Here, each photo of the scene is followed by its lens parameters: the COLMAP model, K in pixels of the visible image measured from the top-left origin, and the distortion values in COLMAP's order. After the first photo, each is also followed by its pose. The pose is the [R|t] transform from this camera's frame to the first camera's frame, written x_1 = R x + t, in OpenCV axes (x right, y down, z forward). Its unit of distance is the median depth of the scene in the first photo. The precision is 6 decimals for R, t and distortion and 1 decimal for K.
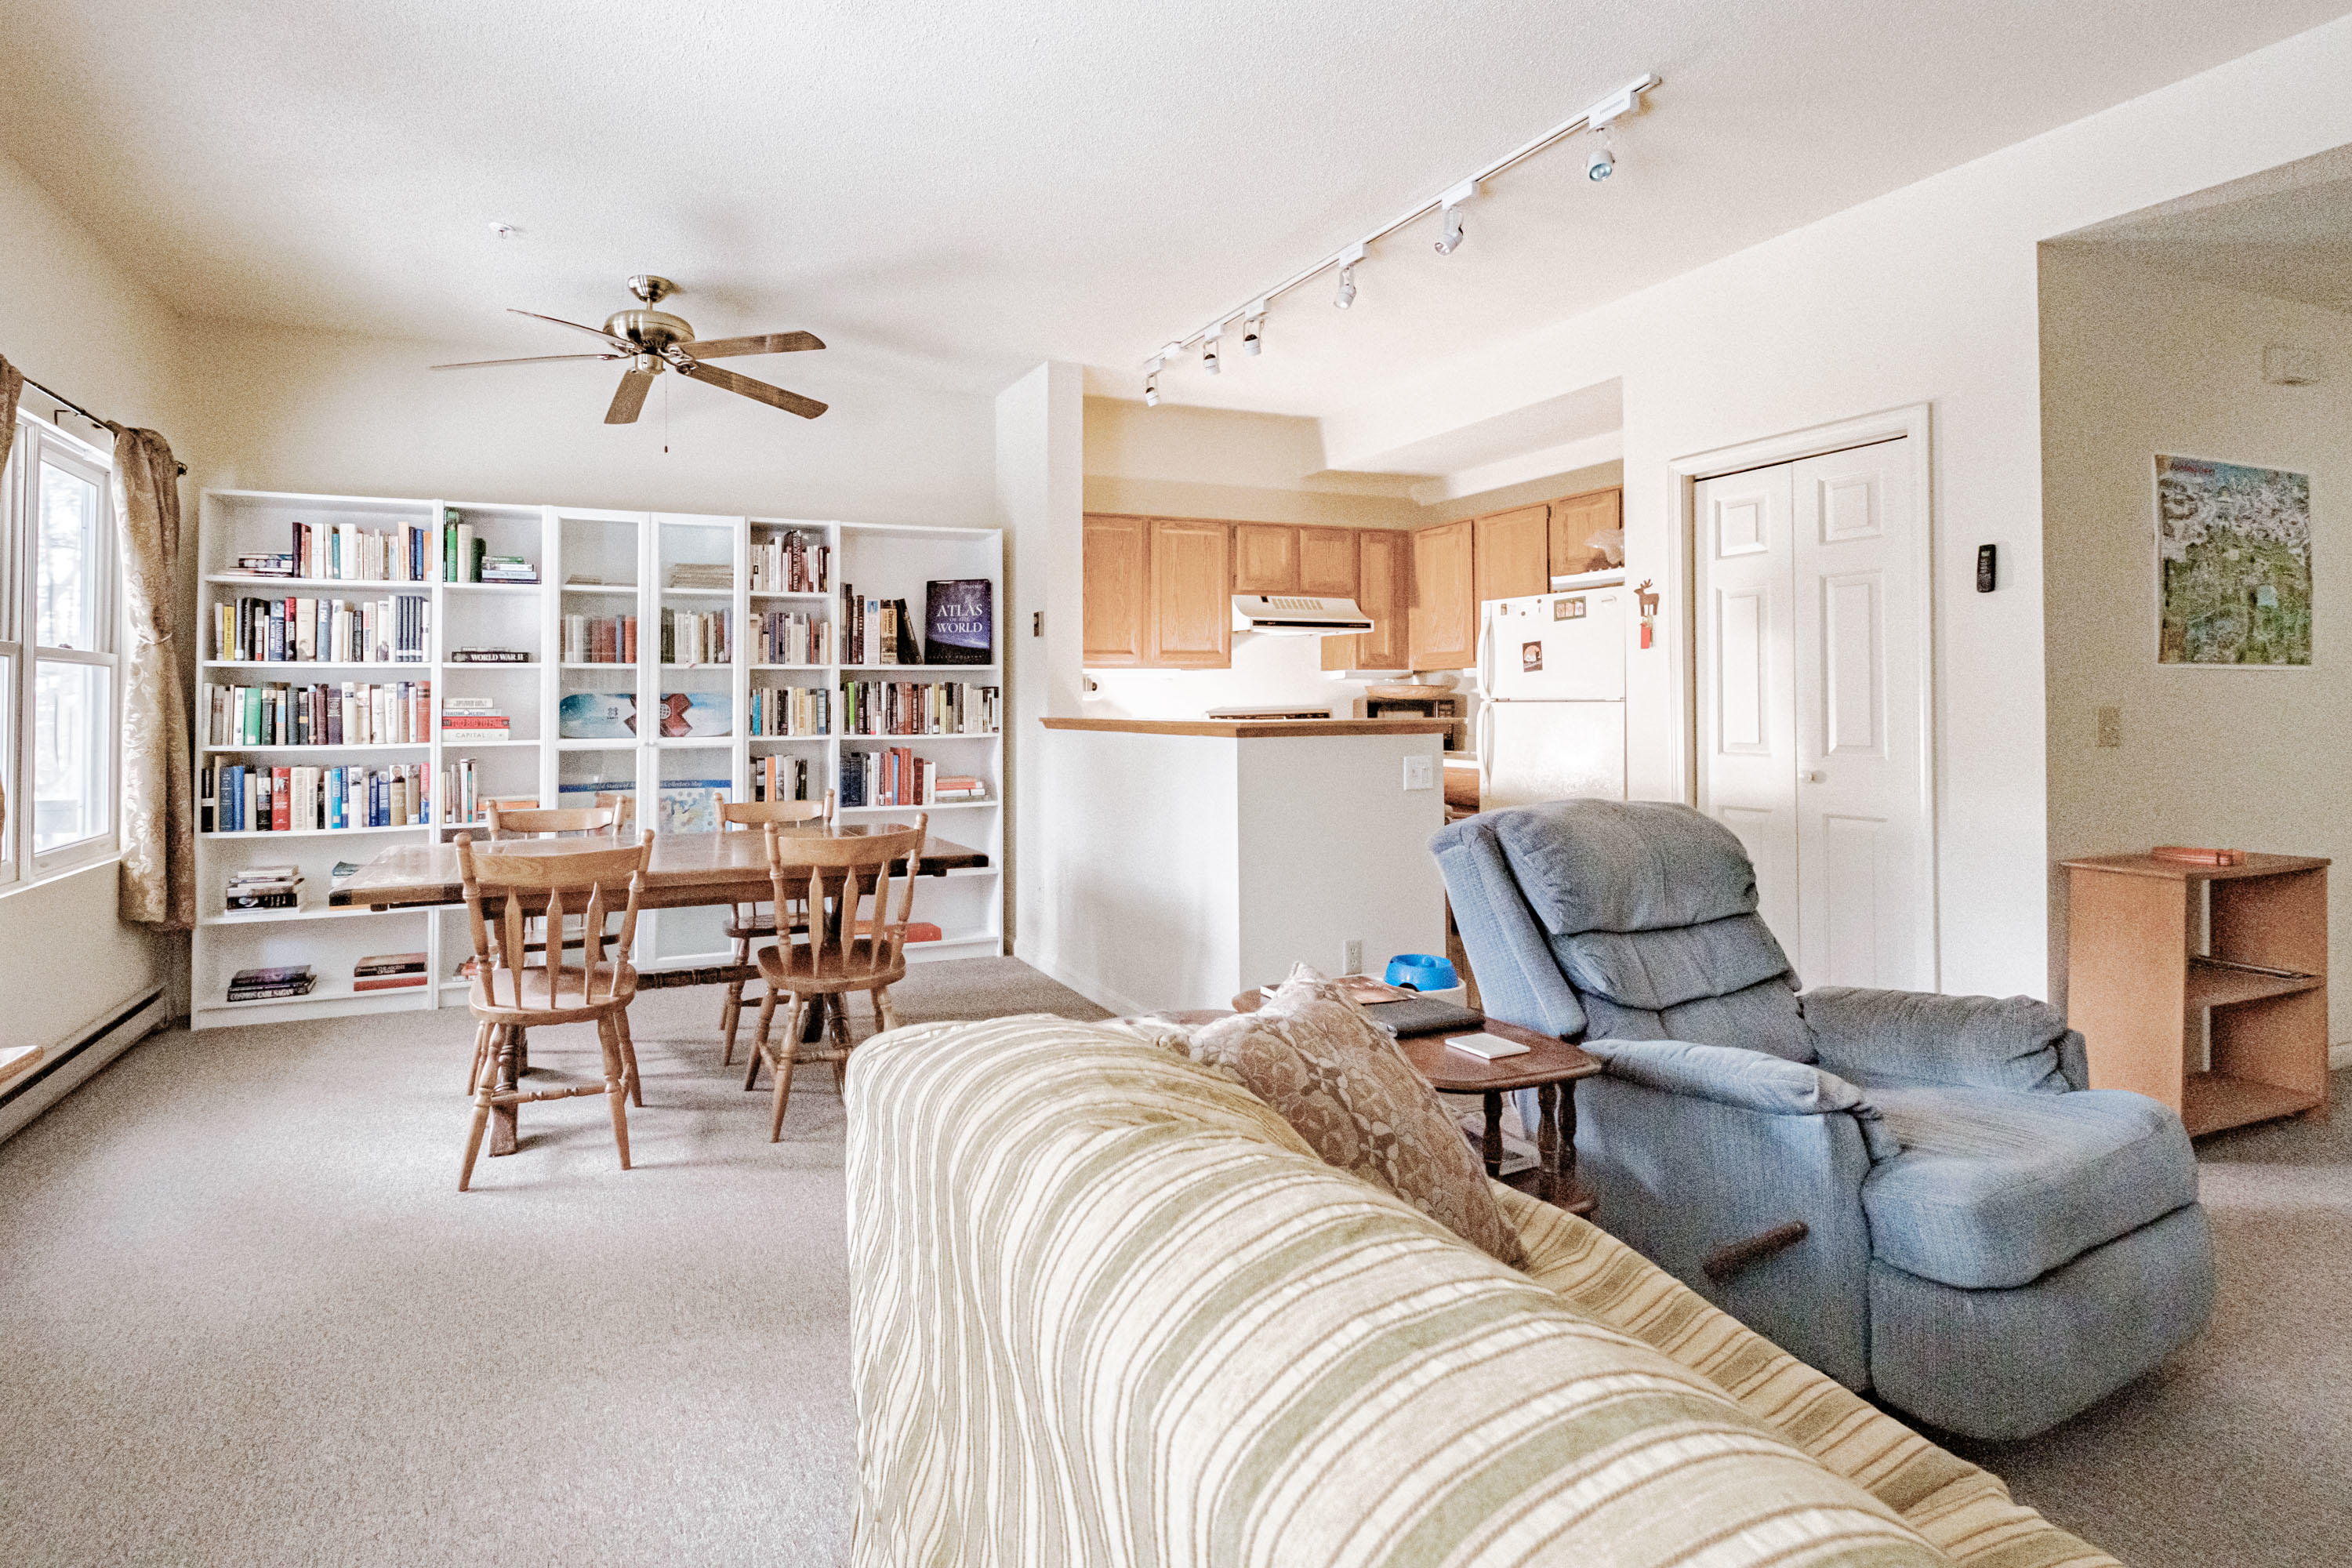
lens RADIAL K [[1064.7, 0, 1042.1], [0, 1064.7, 700.1], [0, 0, 1]] dist [0.015964, -0.007518]
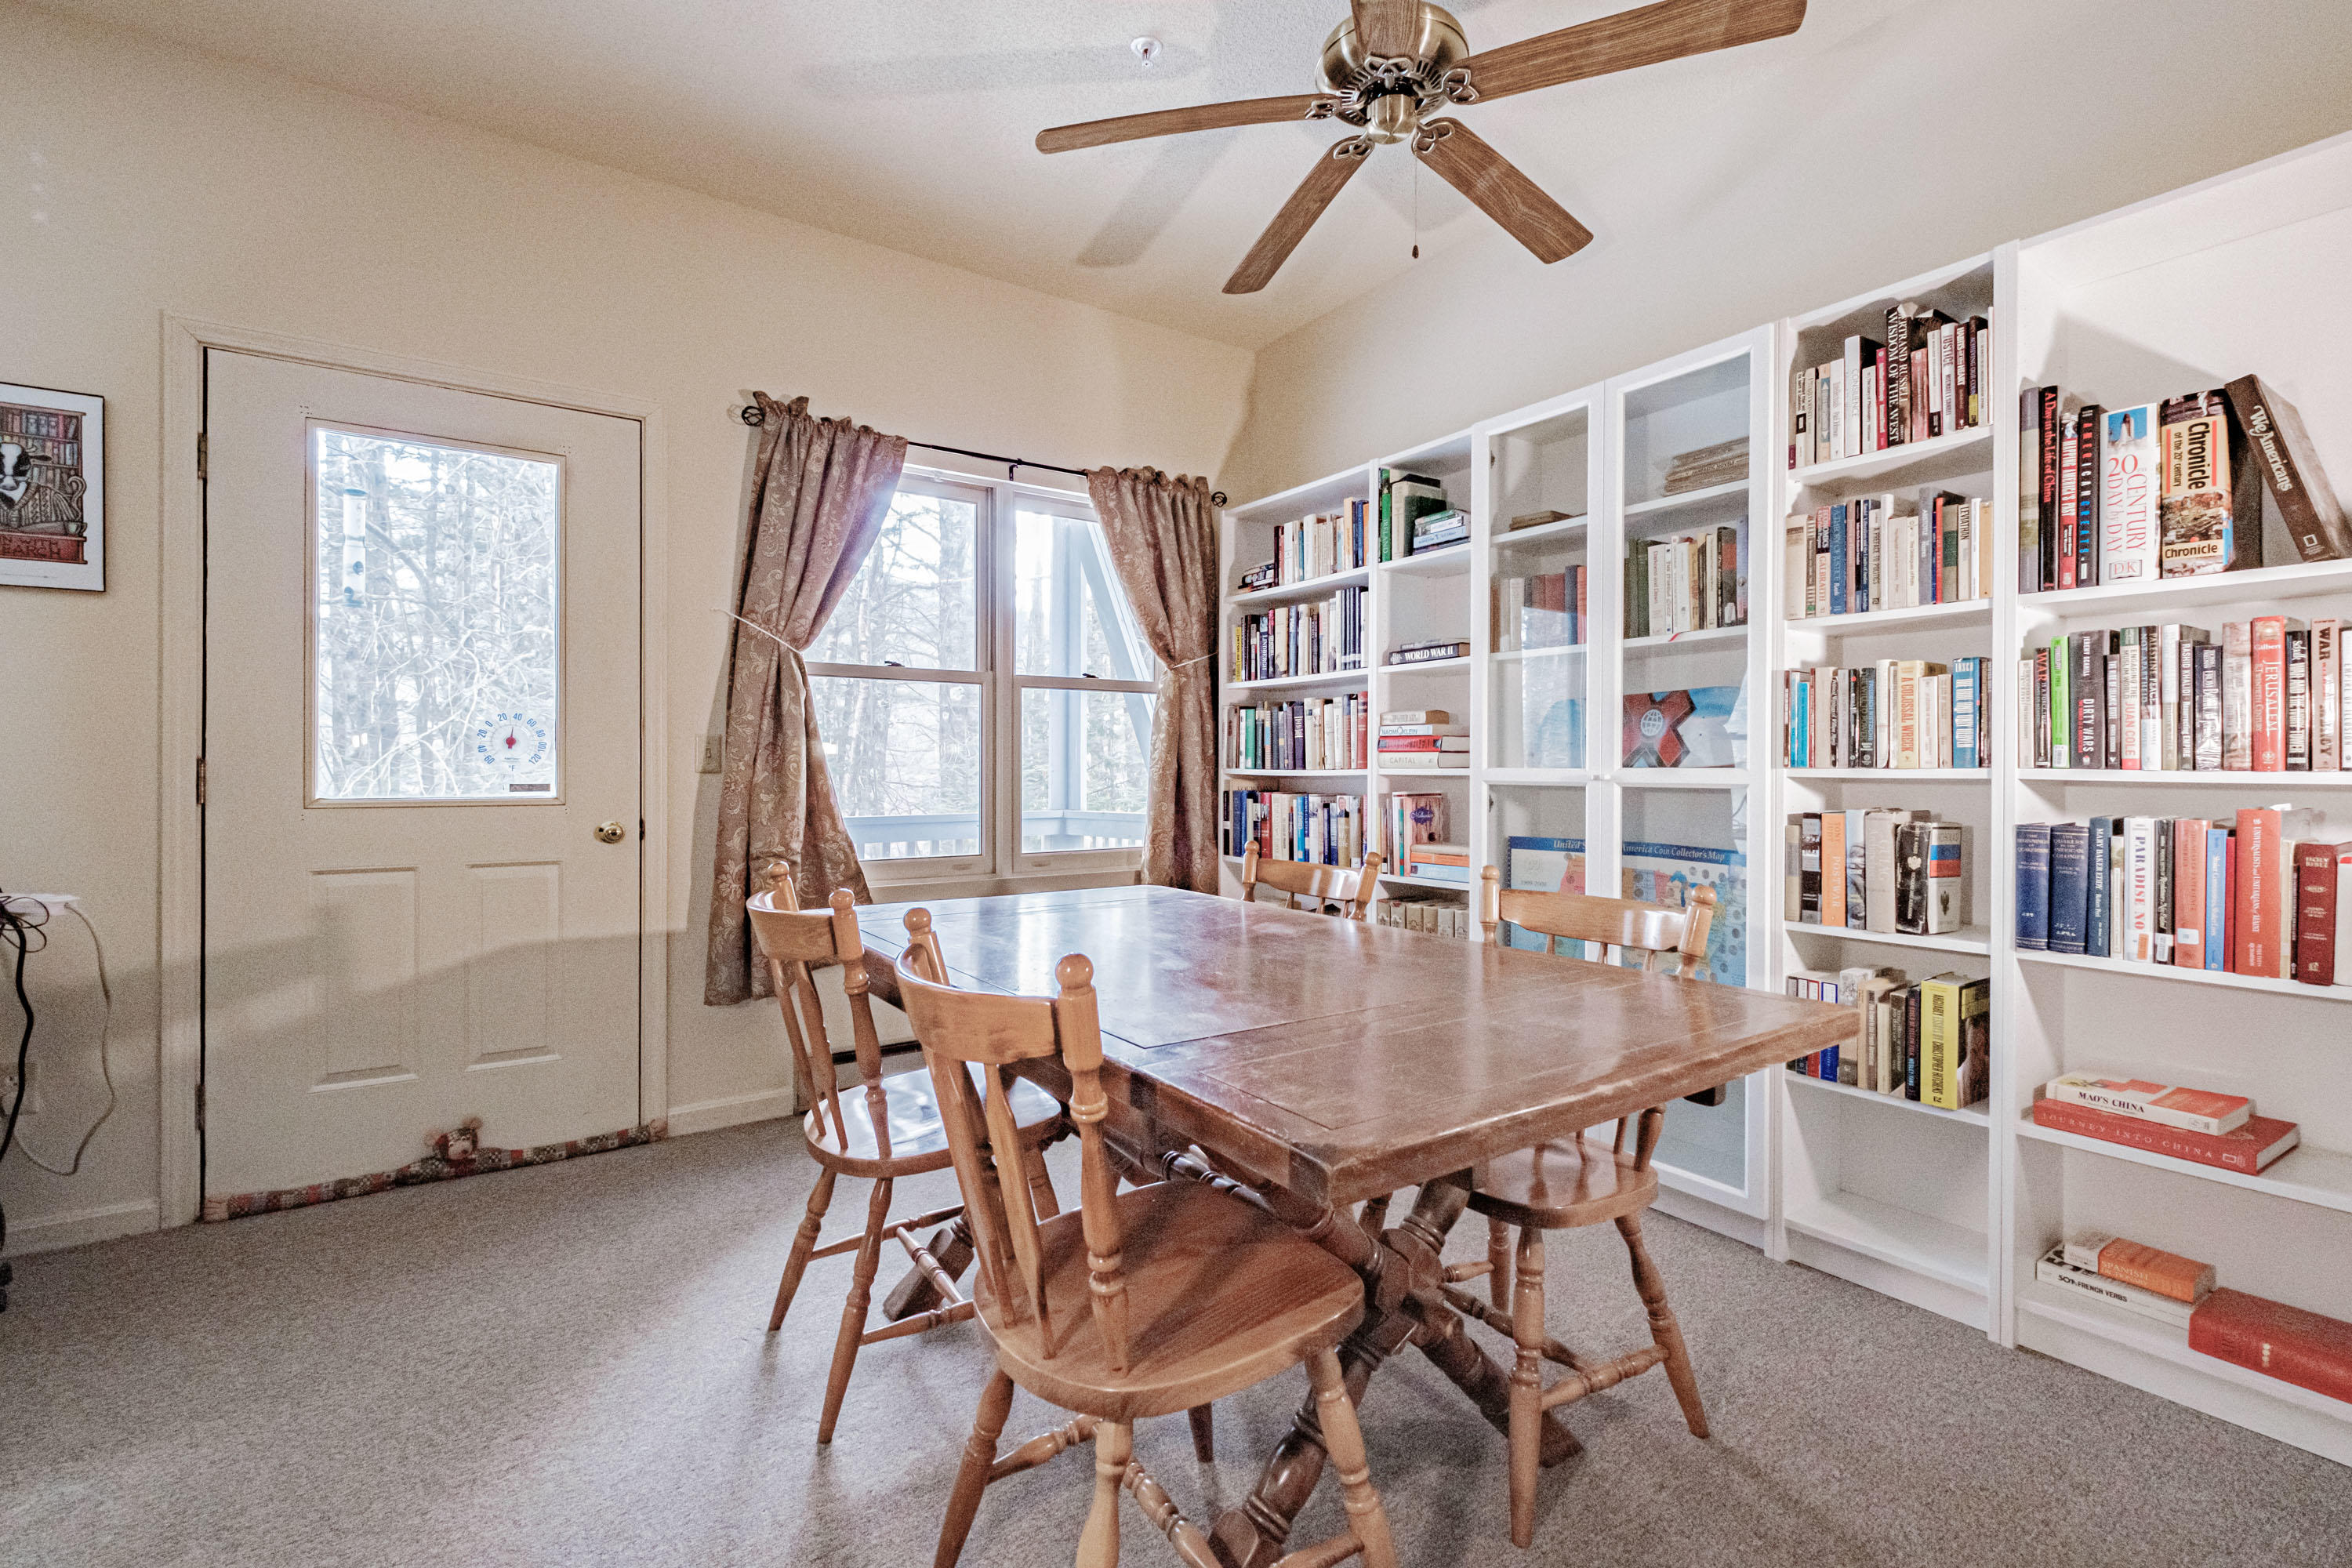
lens RADIAL K [[1064.7, 0, 1159.9], [0, 1064.7, 777.6], [0, 0, 1]] dist [0.015964, -0.007518]
pose [[0.199489, 0.011404, -0.979834, 0.171199], [-0.001816, 0.999935, 0.011268, 0.037877], [0.979898, -0.000468, 0.199496, 0.703304]]
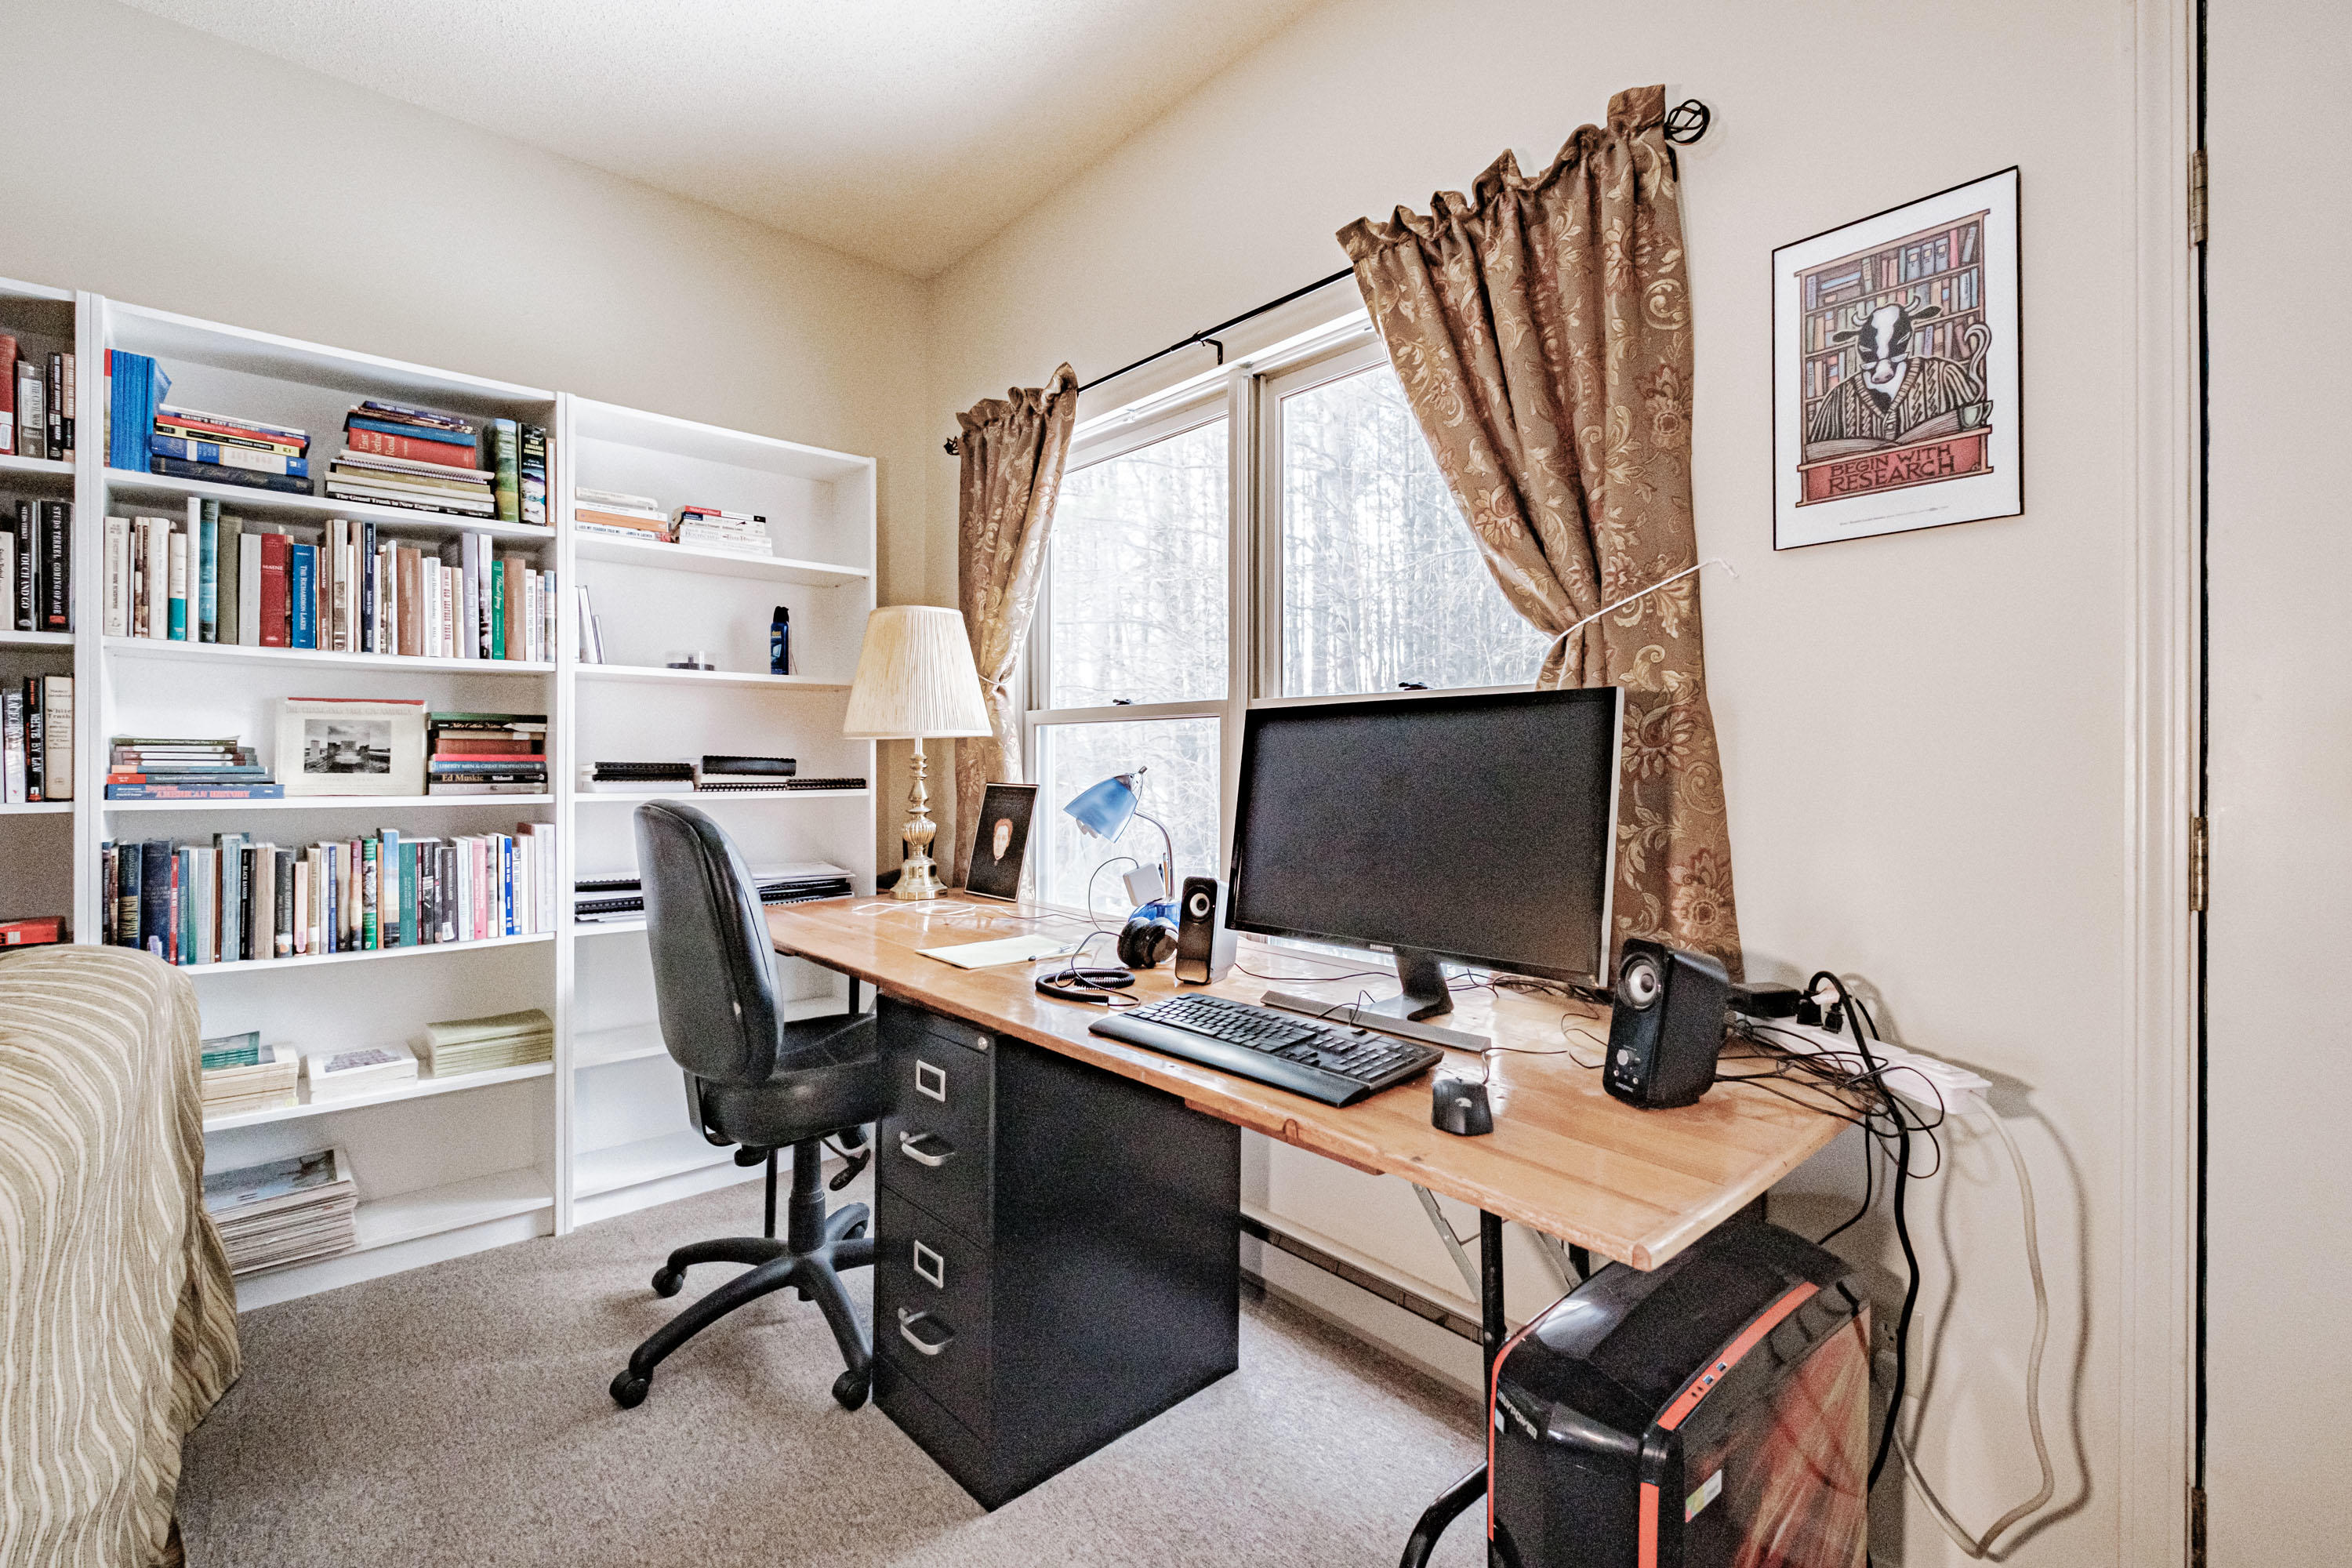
lens RADIAL K [[1064.7, 0, 1178.7], [0, 1064.7, 757.7], [0, 0, 1]] dist [0.015964, -0.007518]
pose [[-0.944268, 0.001008, -0.329175, -0.166423], [0.004736, 0.999933, -0.010525, 0.020915], [0.329143, -0.011497, -0.944210, 0.480473]]
